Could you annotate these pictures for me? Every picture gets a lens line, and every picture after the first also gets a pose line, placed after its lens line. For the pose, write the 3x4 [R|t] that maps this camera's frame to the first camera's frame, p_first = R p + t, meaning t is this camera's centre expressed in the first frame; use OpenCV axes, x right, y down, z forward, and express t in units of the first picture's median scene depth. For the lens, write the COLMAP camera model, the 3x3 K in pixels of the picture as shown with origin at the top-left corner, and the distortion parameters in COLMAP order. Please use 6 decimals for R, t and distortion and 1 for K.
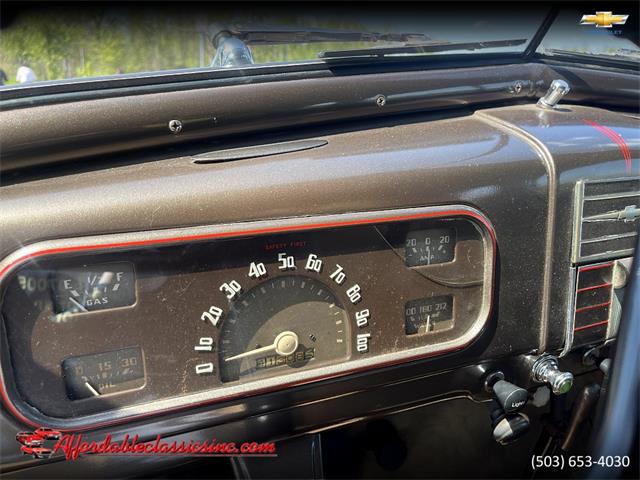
lens RADIAL K [[494.0, 0, 322.5], [0, 494.0, 239.4], [0, 0, 1]] dist [0.050894, -0.088520]
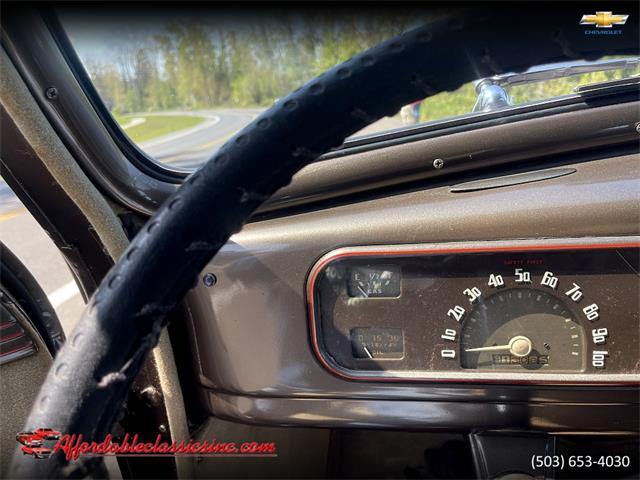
lens RADIAL K [[494.0, 0, 322.5], [0, 494.0, 239.4], [0, 0, 1]] dist [0.050894, -0.088520]
pose [[0.844089, 0.055402, -0.533334, 0.146874], [-0.060150, 0.998153, 0.008490, -0.023032], [0.532819, 0.024914, 0.845862, -0.245788]]
